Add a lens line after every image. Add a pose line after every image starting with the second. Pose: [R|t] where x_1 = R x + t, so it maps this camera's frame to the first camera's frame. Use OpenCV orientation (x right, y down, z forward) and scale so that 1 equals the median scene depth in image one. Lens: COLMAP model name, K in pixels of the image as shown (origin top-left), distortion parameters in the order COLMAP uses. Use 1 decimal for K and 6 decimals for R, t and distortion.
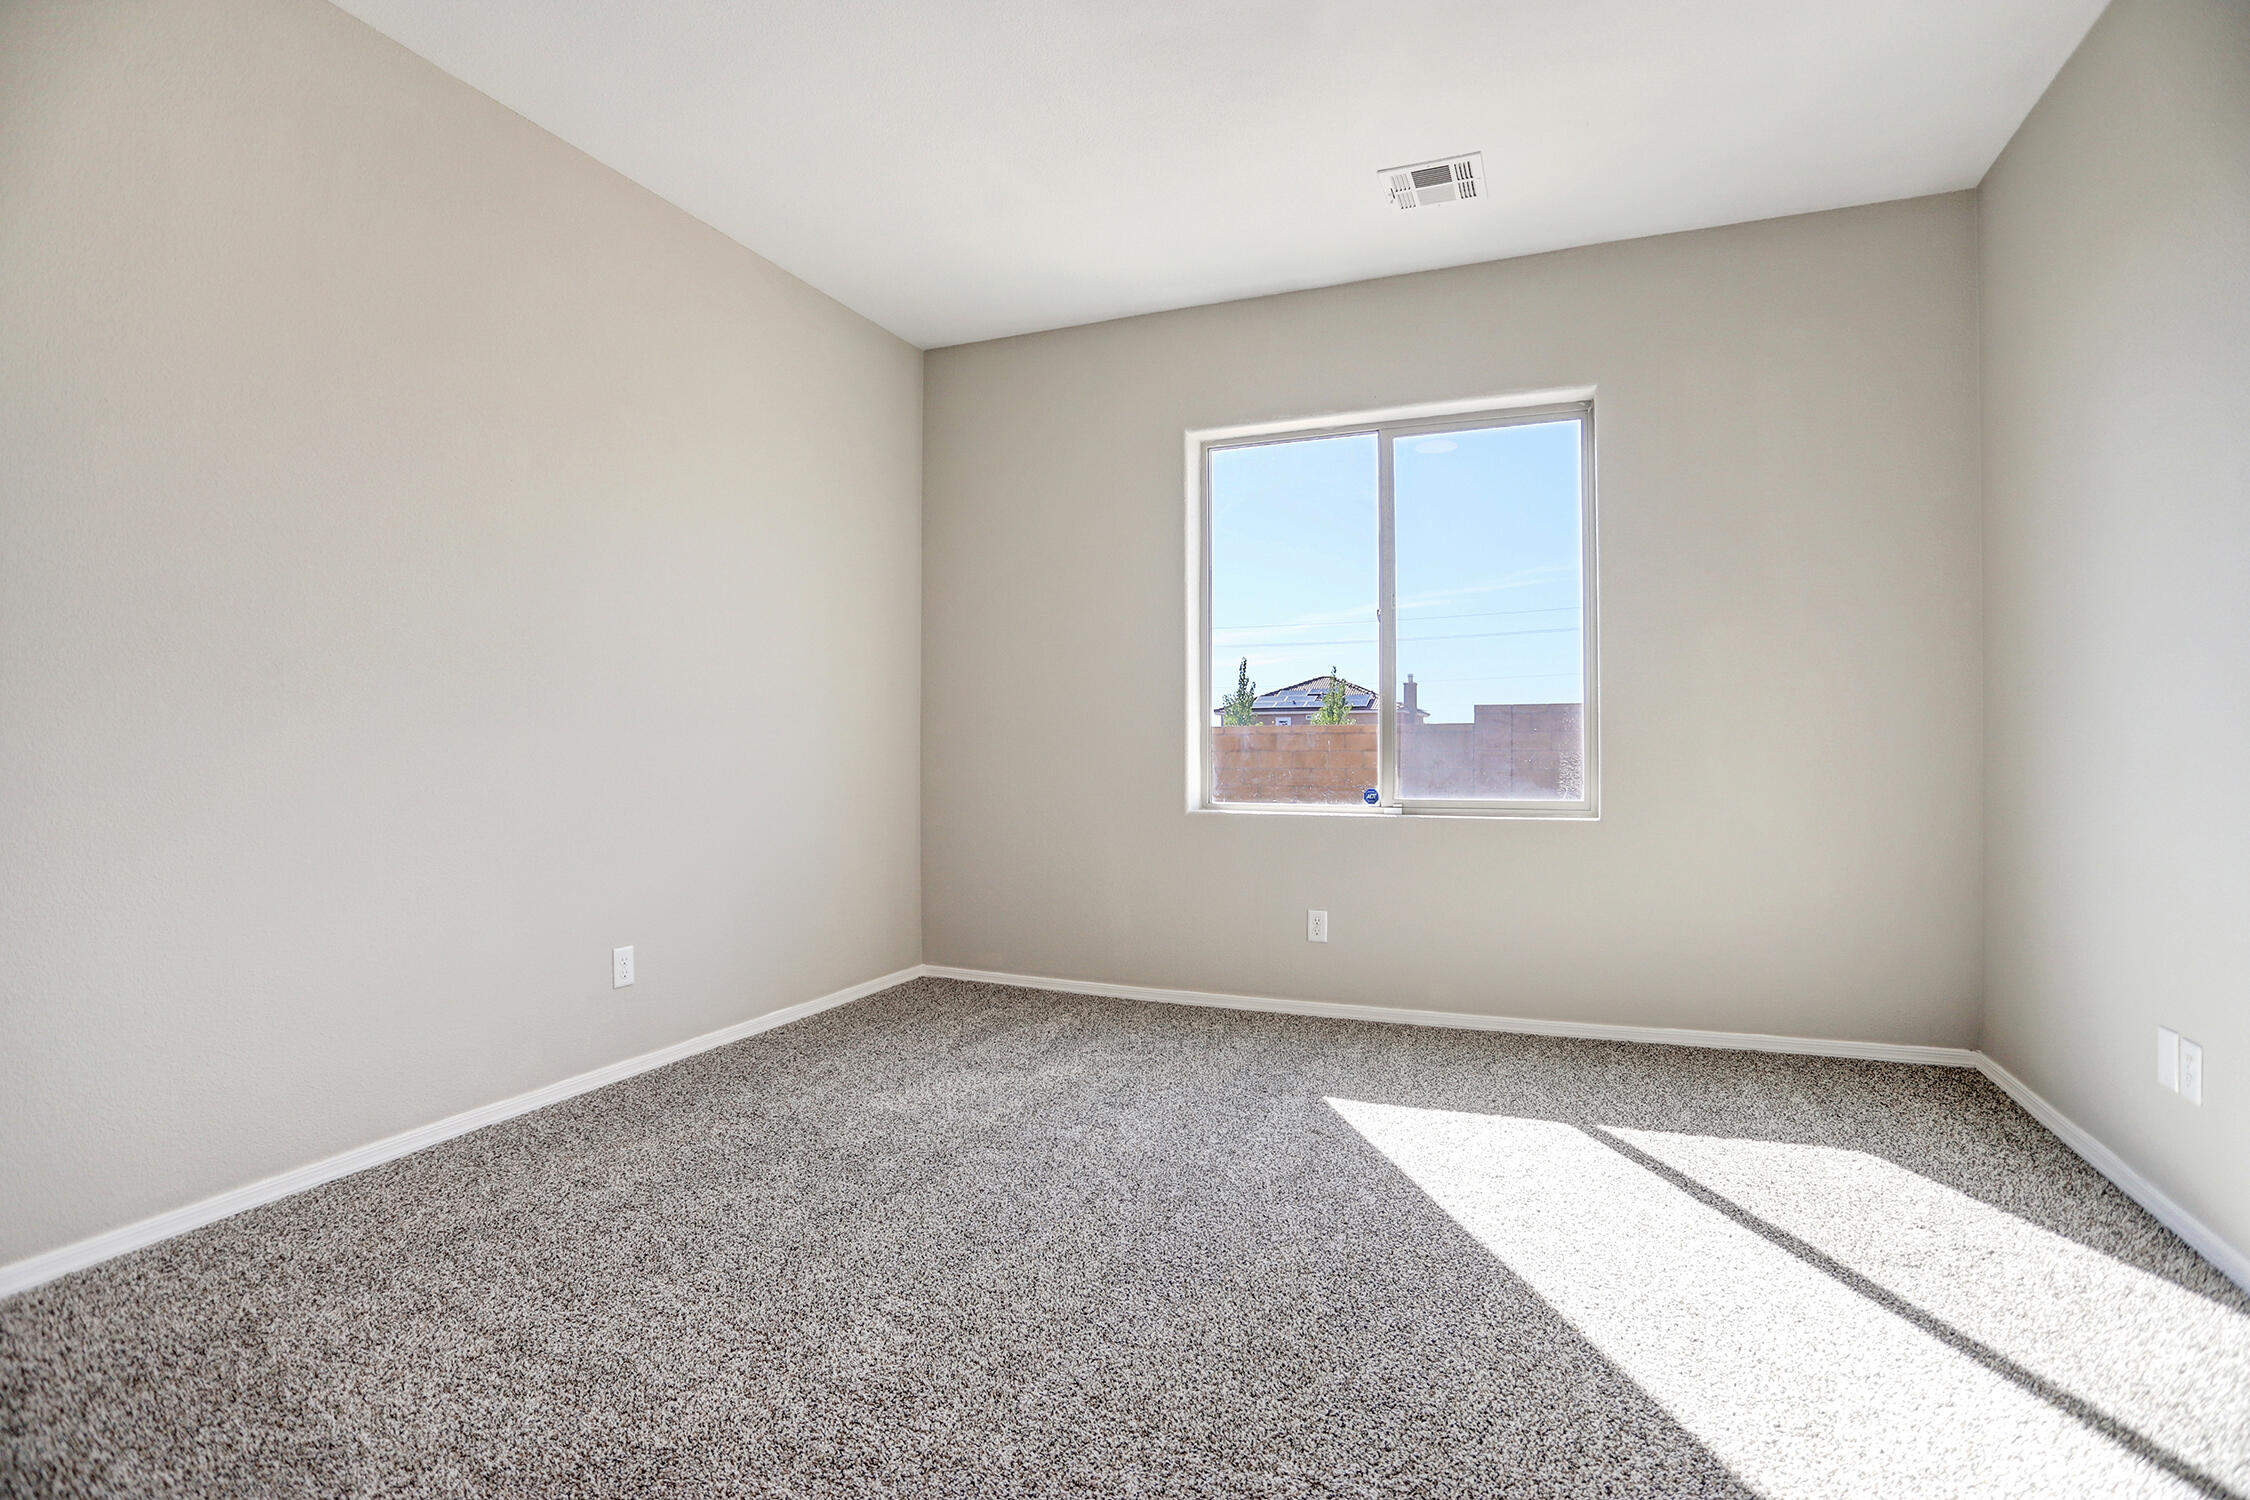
lens RADIAL K [[1087.3, 0, 1119.7], [0, 1087.3, 750.0], [0, 0, 1]] dist [-0.057699, 0.017458]
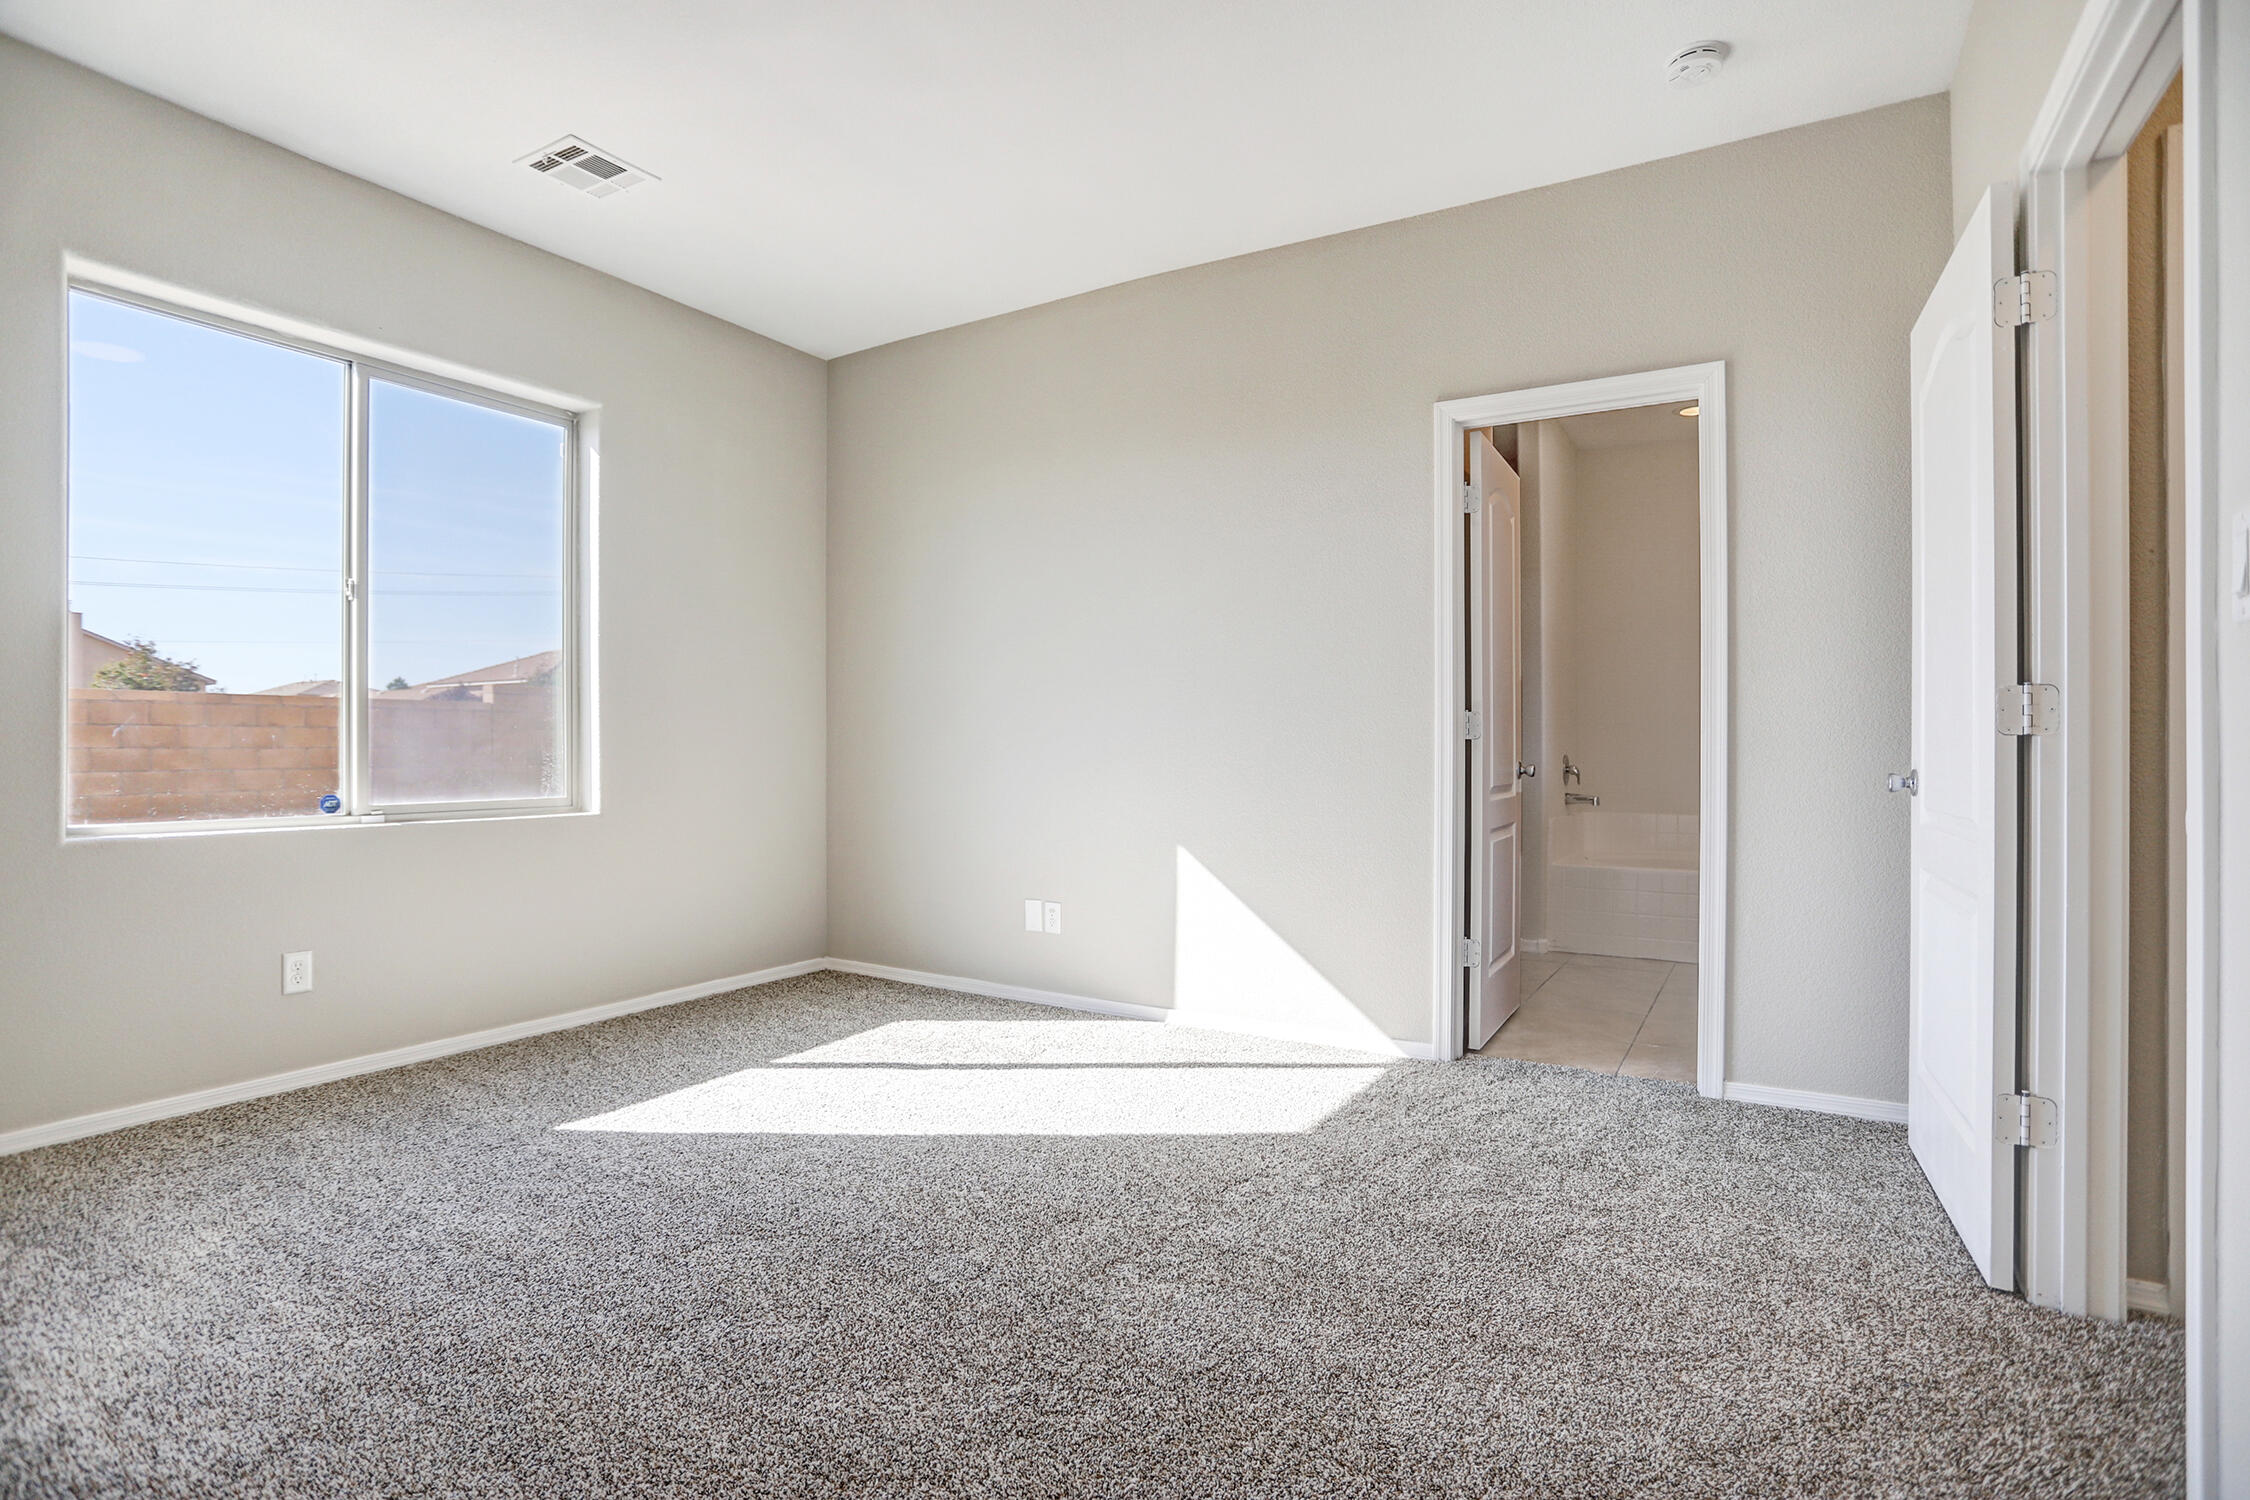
lens RADIAL K [[1087.3, 0, 1114.4], [0, 1087.3, 747.0], [0, 0, 1]] dist [-0.057699, 0.017458]
pose [[0.164138, 0.011688, 0.986368, -0.506818], [0.006251, 0.999897, -0.012889, 0.015132], [-0.986418, 0.008281, 0.164048, 0.321390]]
